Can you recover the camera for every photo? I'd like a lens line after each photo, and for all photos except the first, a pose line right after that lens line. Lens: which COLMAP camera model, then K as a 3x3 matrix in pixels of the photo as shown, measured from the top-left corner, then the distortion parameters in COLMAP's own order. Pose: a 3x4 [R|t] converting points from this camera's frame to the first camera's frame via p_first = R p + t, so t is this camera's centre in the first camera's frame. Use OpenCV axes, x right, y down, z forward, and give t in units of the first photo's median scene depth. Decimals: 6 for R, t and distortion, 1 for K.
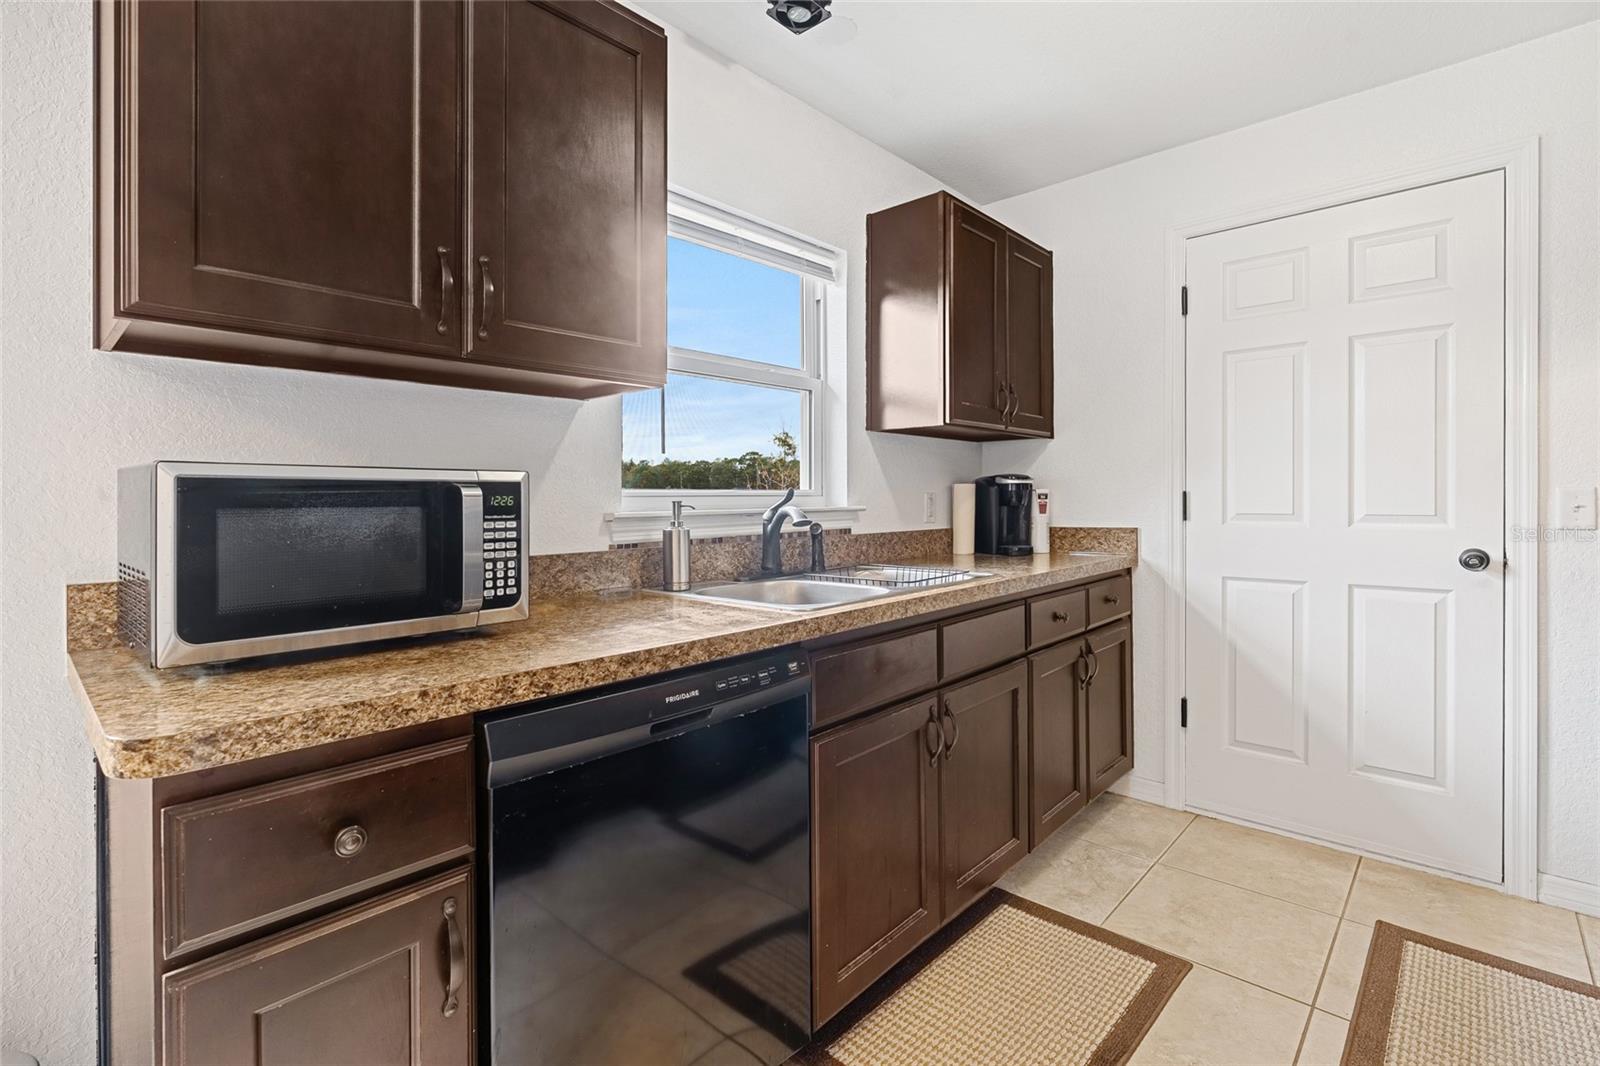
lens RADIAL K [[733.4, 0, 806.0], [0, 733.4, 494.5], [0, 0, 1]] dist [-0.002687, 0.001498]
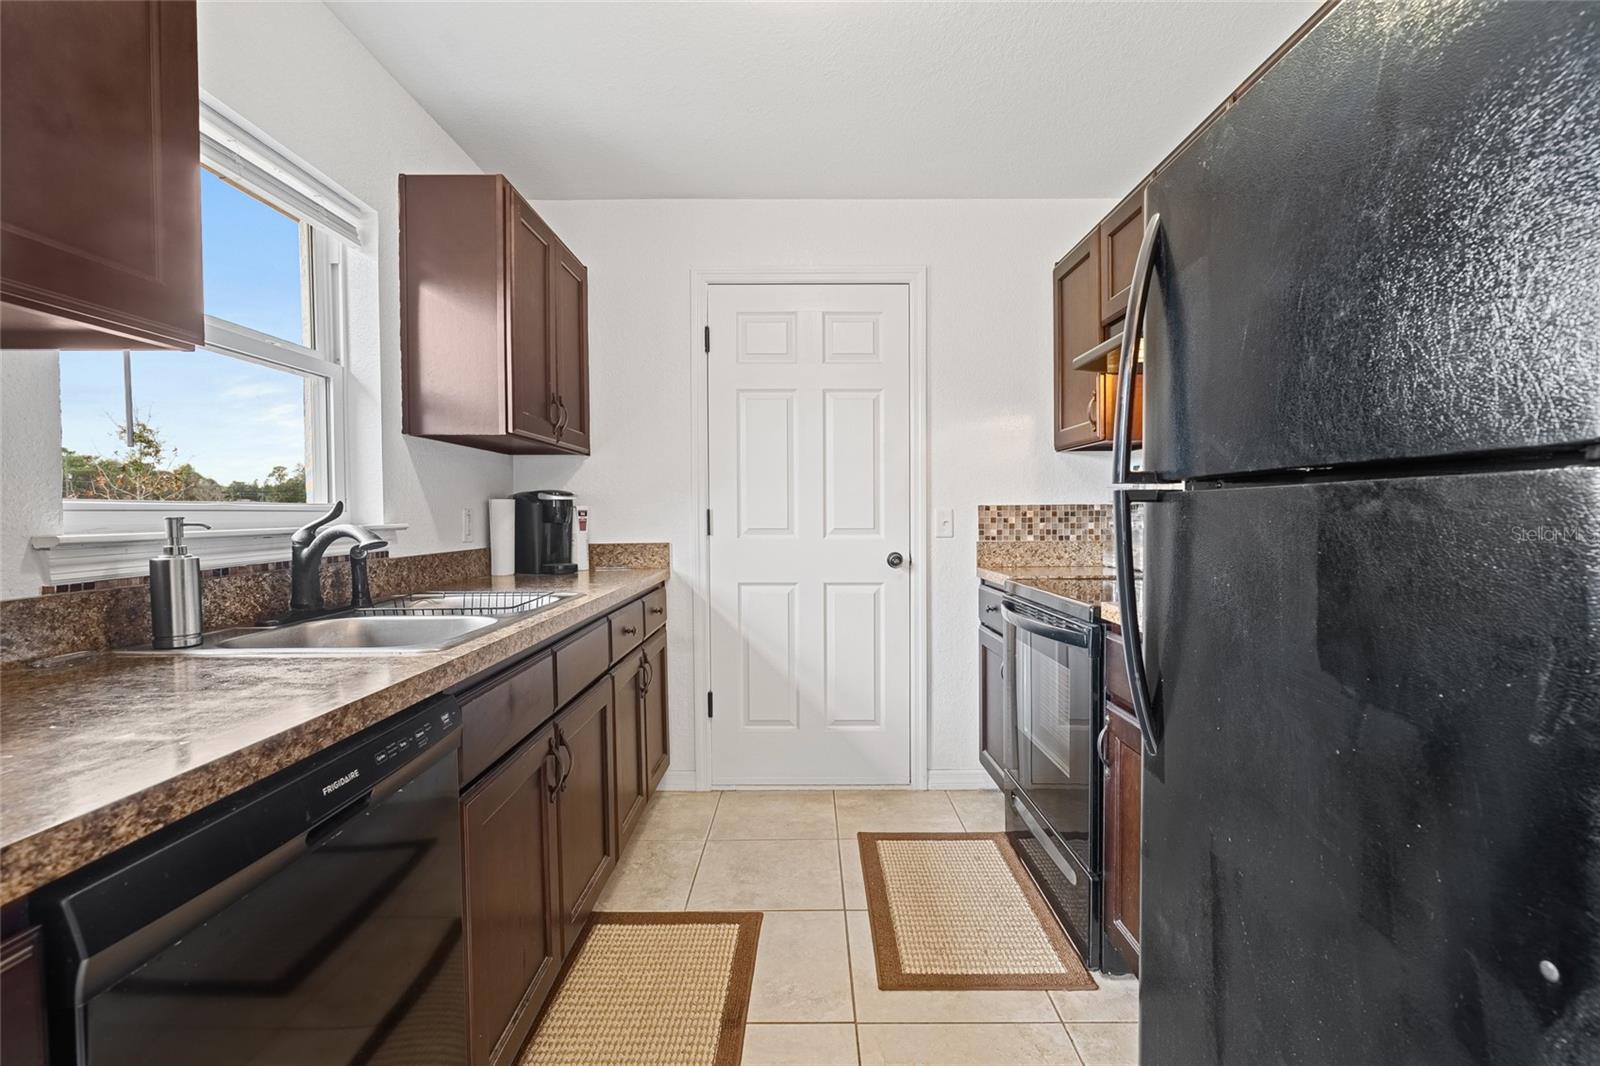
lens RADIAL K [[733.4, 0, 811.4], [0, 733.4, 529.0], [0, 0, 1]] dist [-0.002687, 0.001498]
pose [[0.739672, -0.009099, 0.672906, -0.152125], [-0.006422, 0.999768, 0.020578, 0.001593], [-0.672937, -0.019542, 0.739441, 0.070360]]
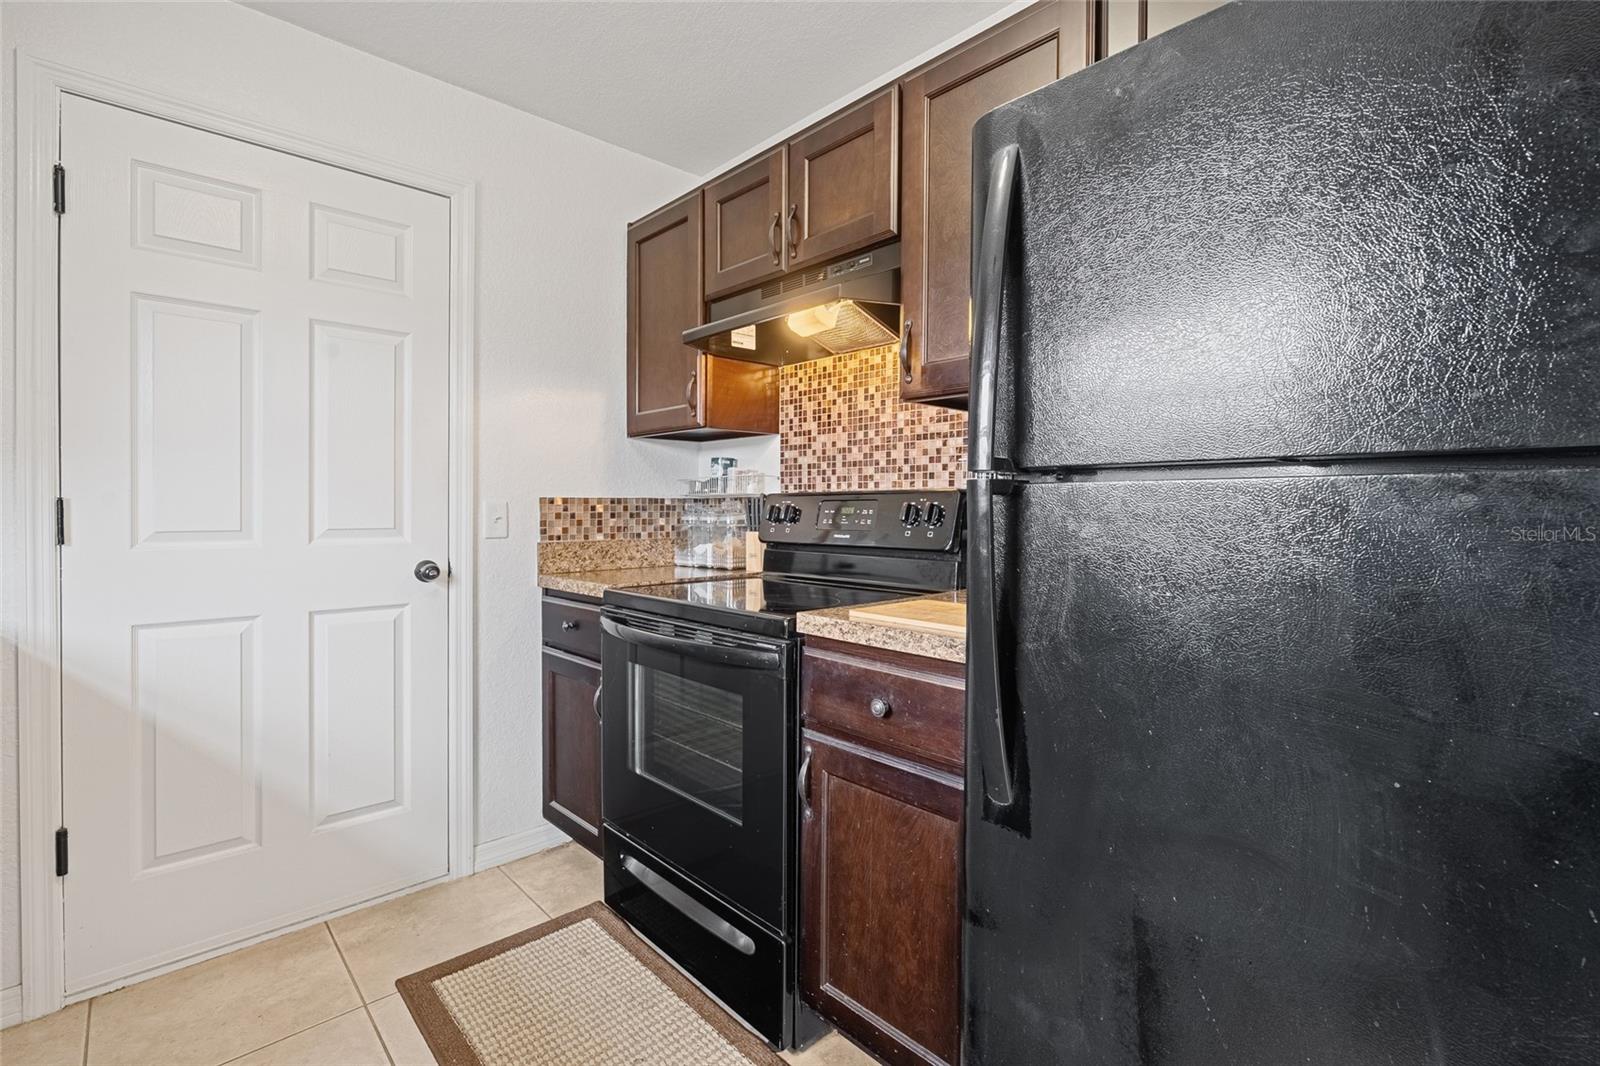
lens RADIAL K [[733.4, 0, 821.6], [0, 733.4, 510.4], [0, 0, 1]] dist [-0.002687, 0.001498]
pose [[0.087774, 0.003656, 0.996134, -0.060323], [-0.008315, 0.999961, -0.002937, 0.002785], [-0.996106, -0.008025, 0.087800, 0.354044]]
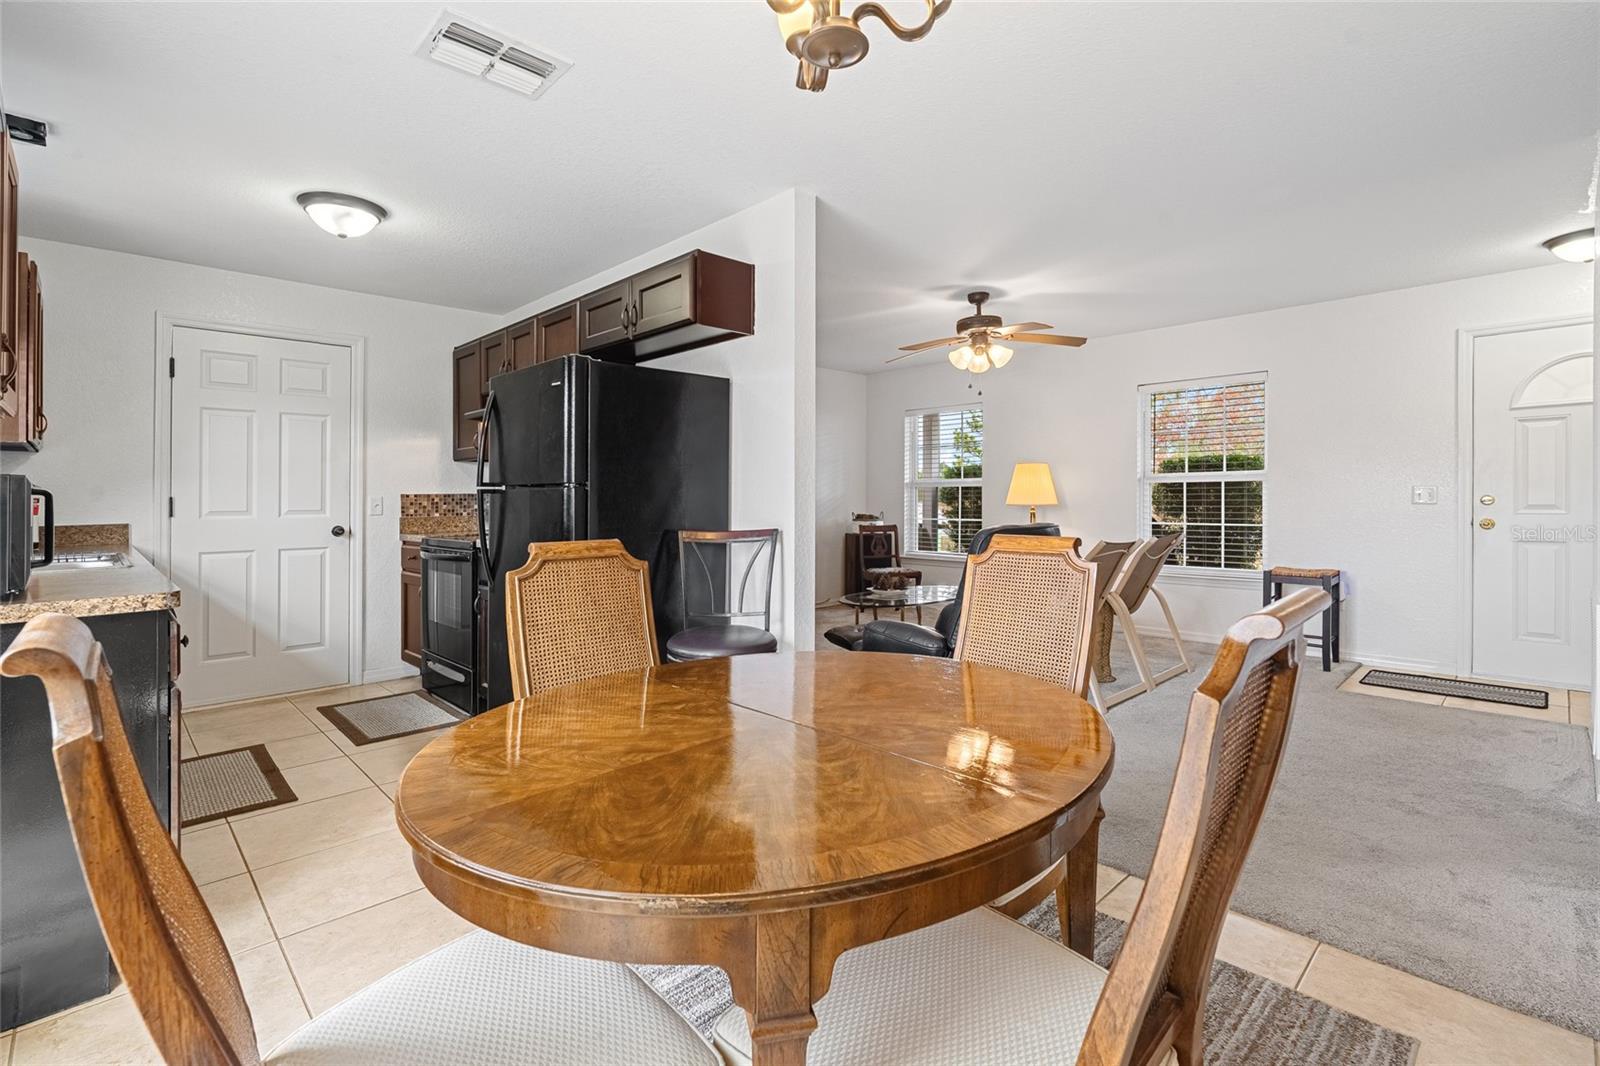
lens RADIAL K [[733.4, 0, 825.5], [0, 733.4, 483.2], [0, 0, 1]] dist [-0.002687, 0.001498]
pose [[0.042379, 0.026798, 0.998742, -1.067115], [0.002070, 0.999636, -0.026909, 0.011401], [-0.999099, 0.003208, 0.042308, -0.444389]]
